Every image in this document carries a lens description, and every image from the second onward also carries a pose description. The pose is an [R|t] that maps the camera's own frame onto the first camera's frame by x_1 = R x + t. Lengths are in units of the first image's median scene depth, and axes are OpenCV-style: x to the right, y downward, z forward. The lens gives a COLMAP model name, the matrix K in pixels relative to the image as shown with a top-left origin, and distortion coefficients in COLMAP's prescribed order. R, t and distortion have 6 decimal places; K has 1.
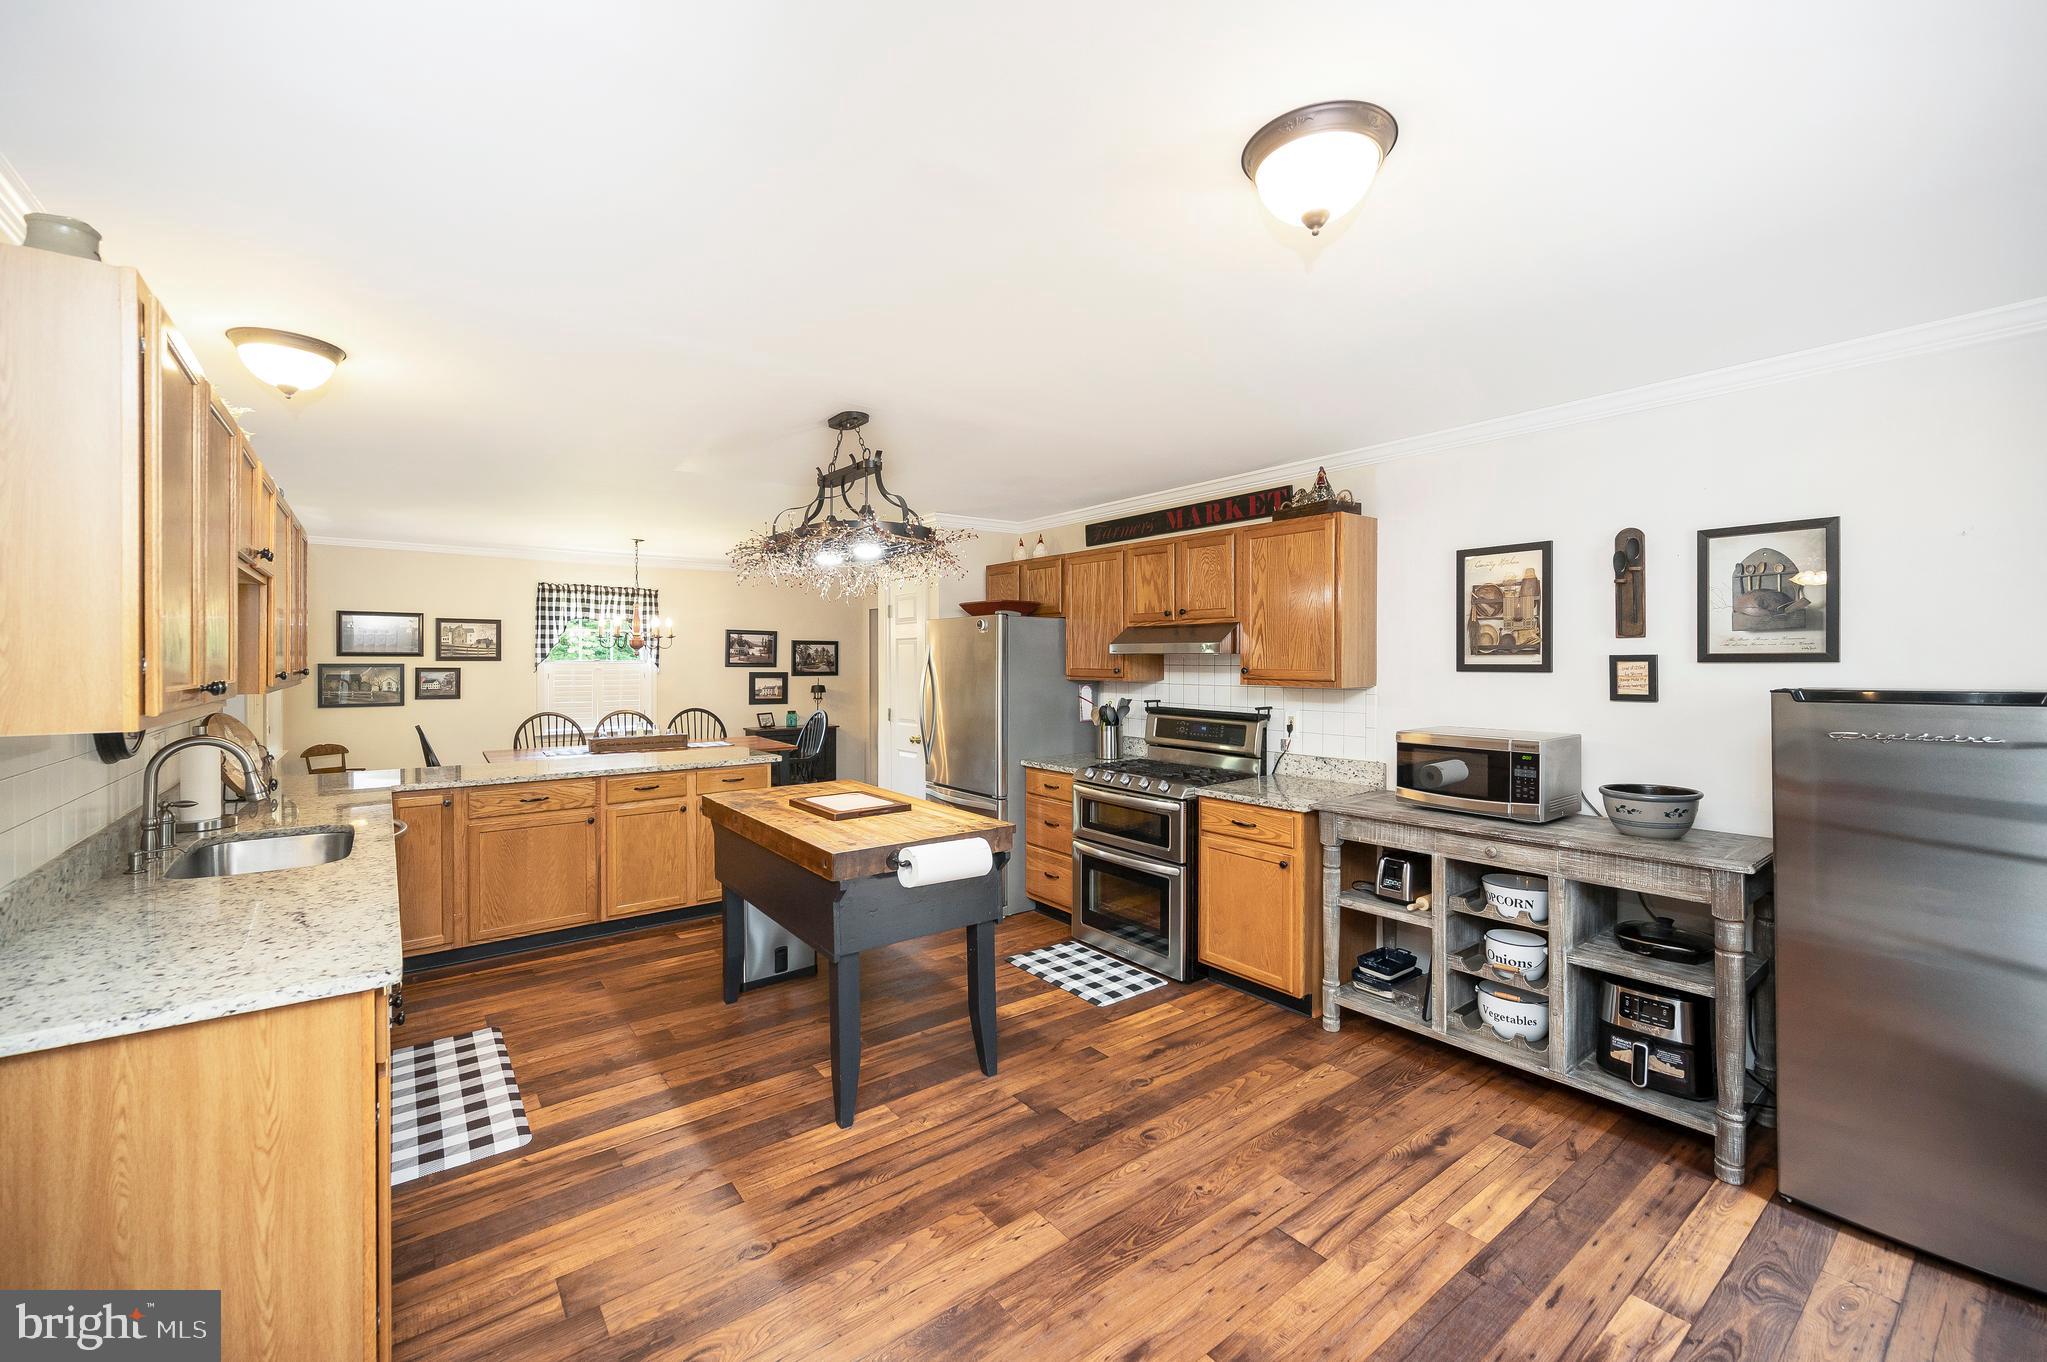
lens RADIAL K [[840.4, 0, 1037.6], [0, 840.4, 649.7], [0, 0, 1]] dist [0.002556, 0.001291]
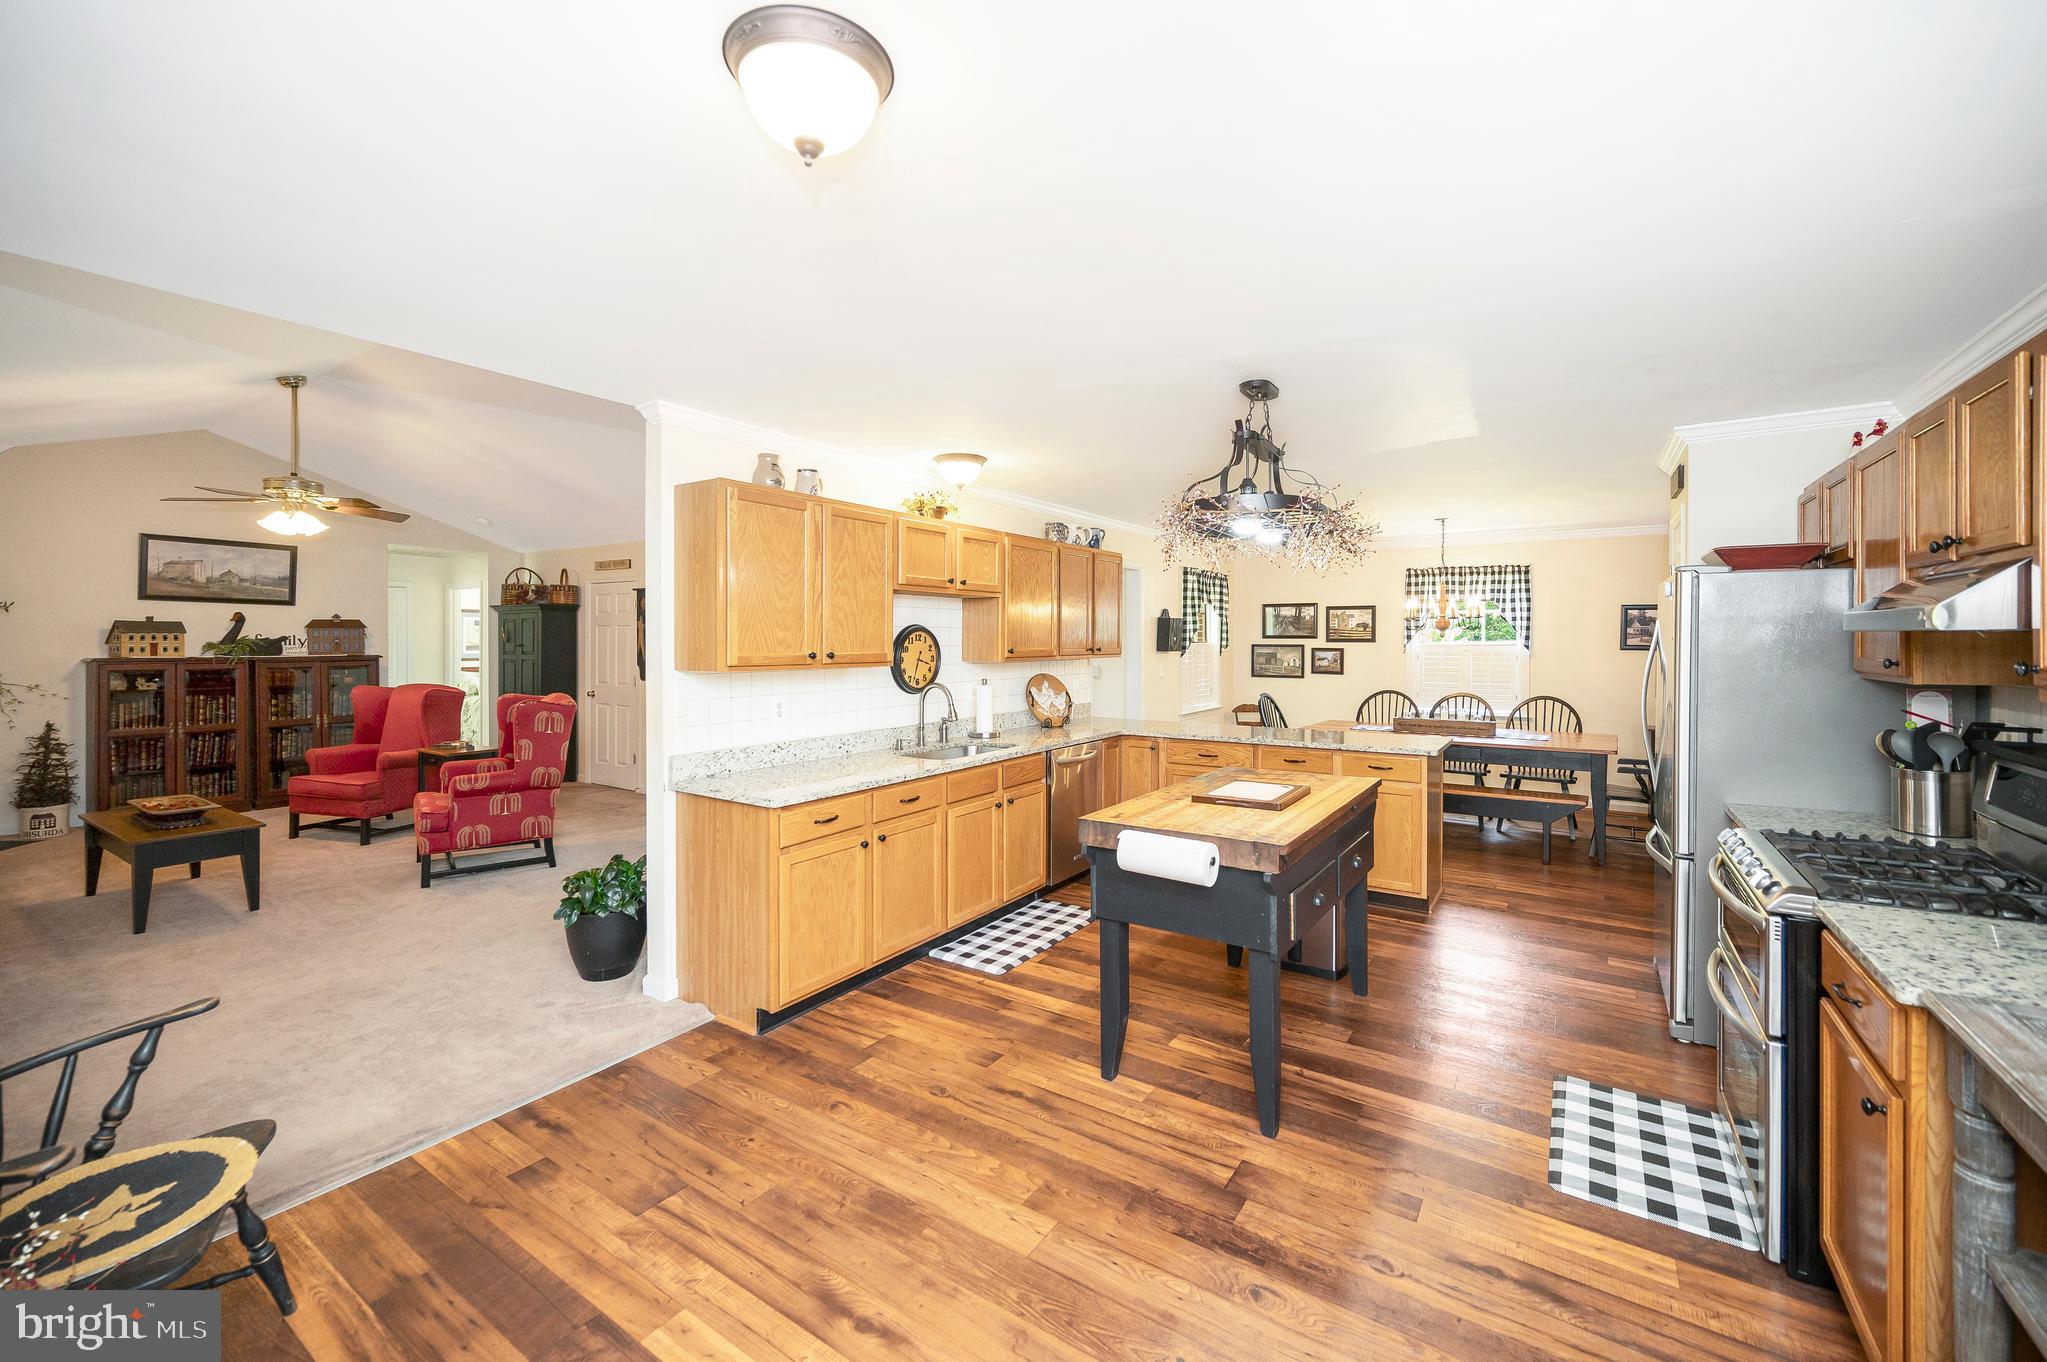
lens RADIAL K [[840.4, 0, 1022.1], [0, 840.4, 659.5], [0, 0, 1]] dist [0.002556, 0.001291]
pose [[0.304102, 0.021825, -0.952389, 0.447808], [0.010247, 0.999605, 0.026179, 0.003491], [0.952584, -0.017720, 0.303758, 0.350677]]
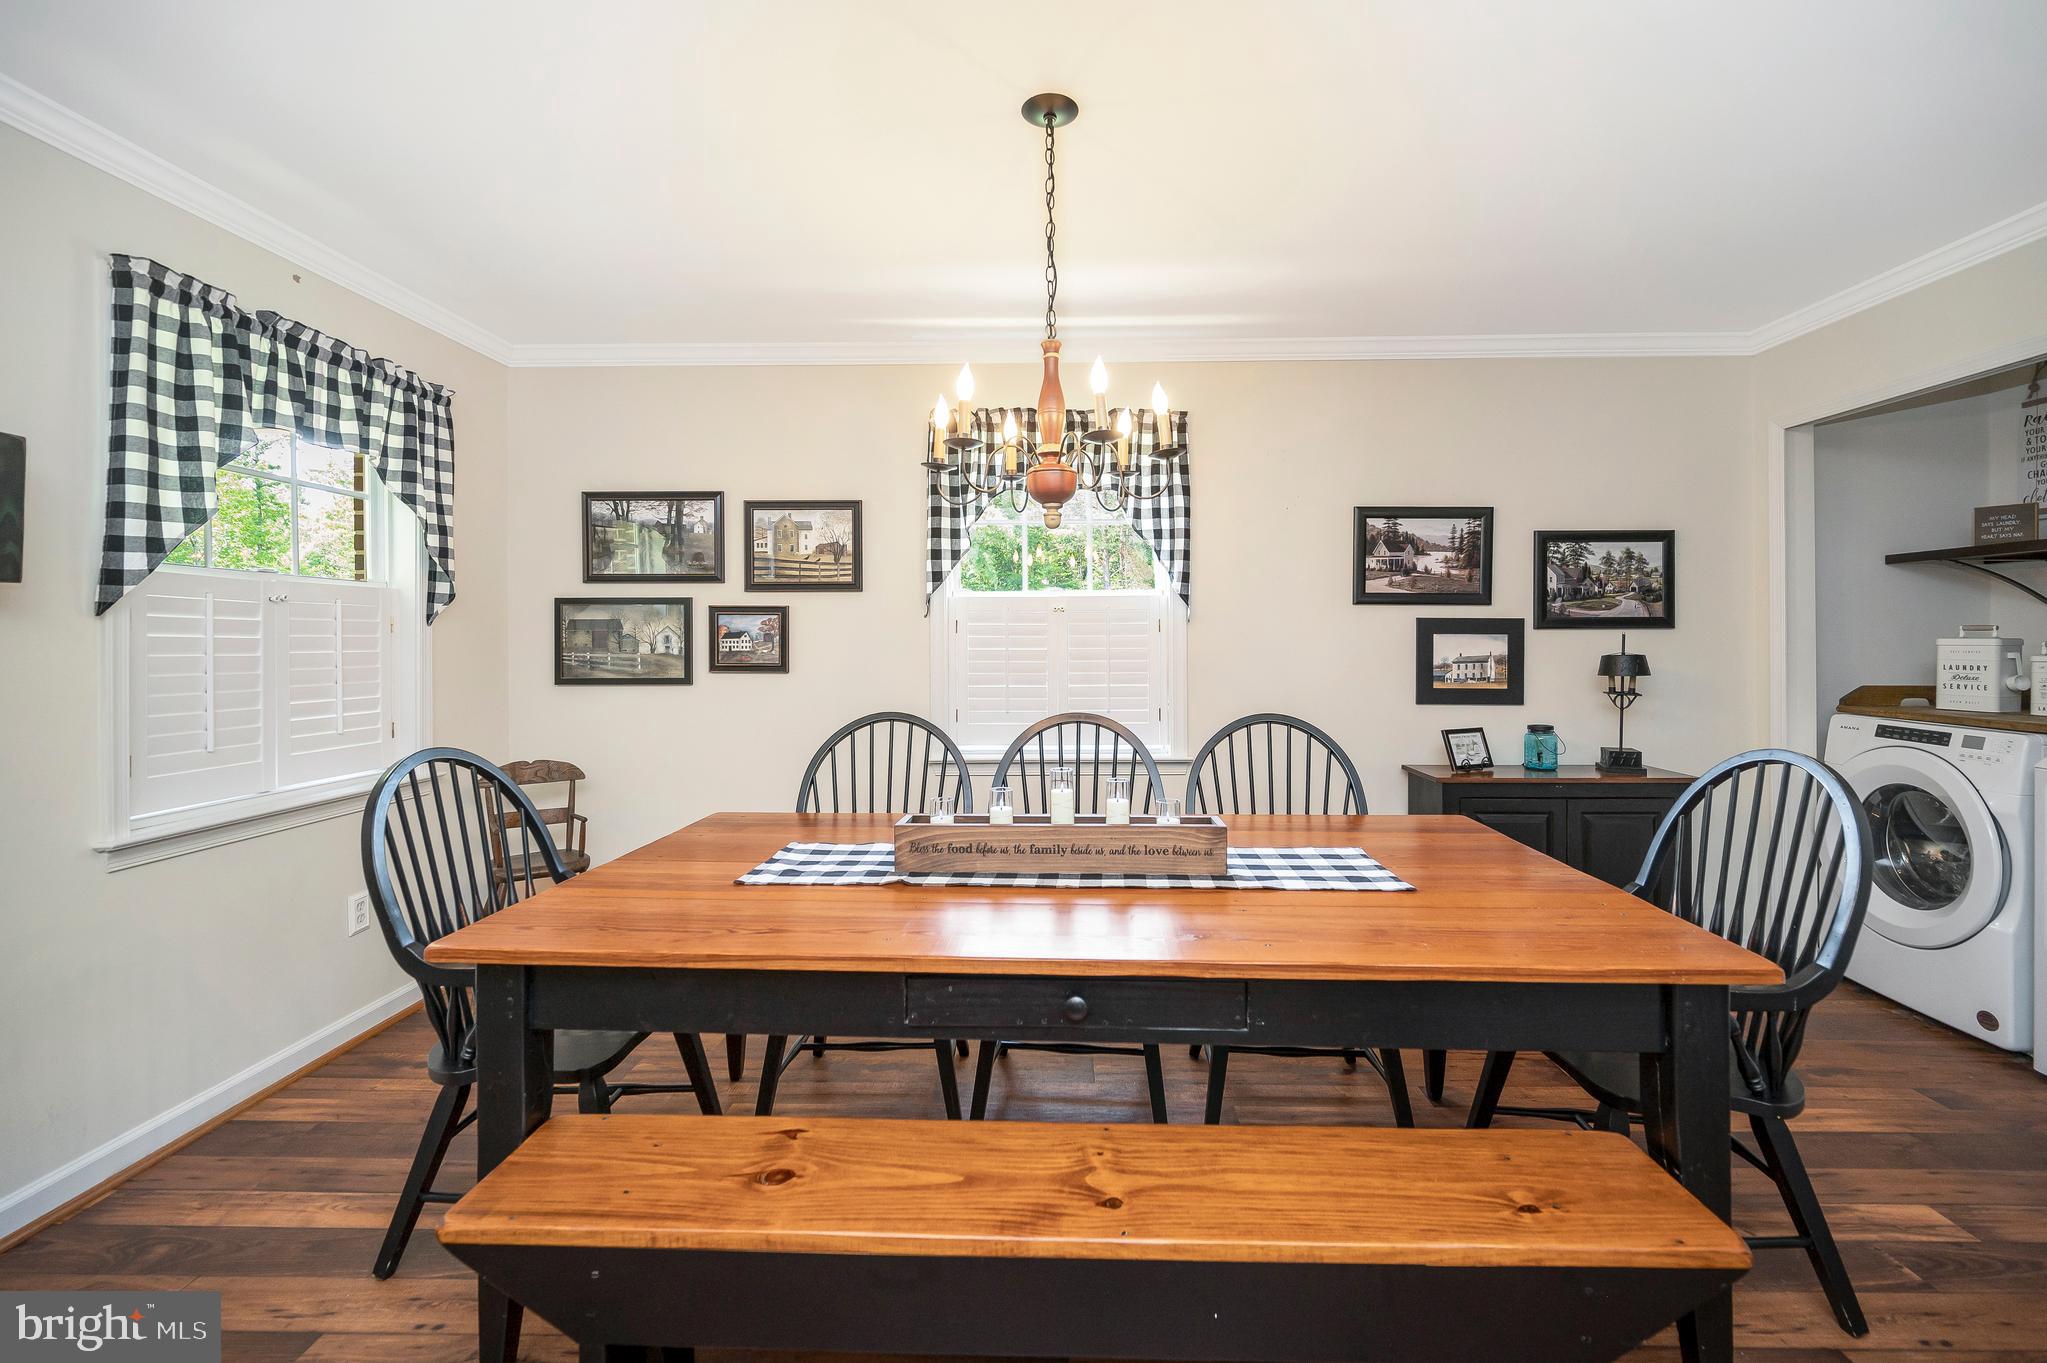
lens RADIAL K [[714.4, 0, 1028.0], [0, 714.4, 647.6], [0, 0, 1]] dist [-0.000511, -0.000217]
pose [[0.770775, -0.002891, -0.637101, -0.521362], [0.012125, 0.999875, 0.010131, 0.065790], [0.636992, -0.015533, 0.770713, 1.223238]]
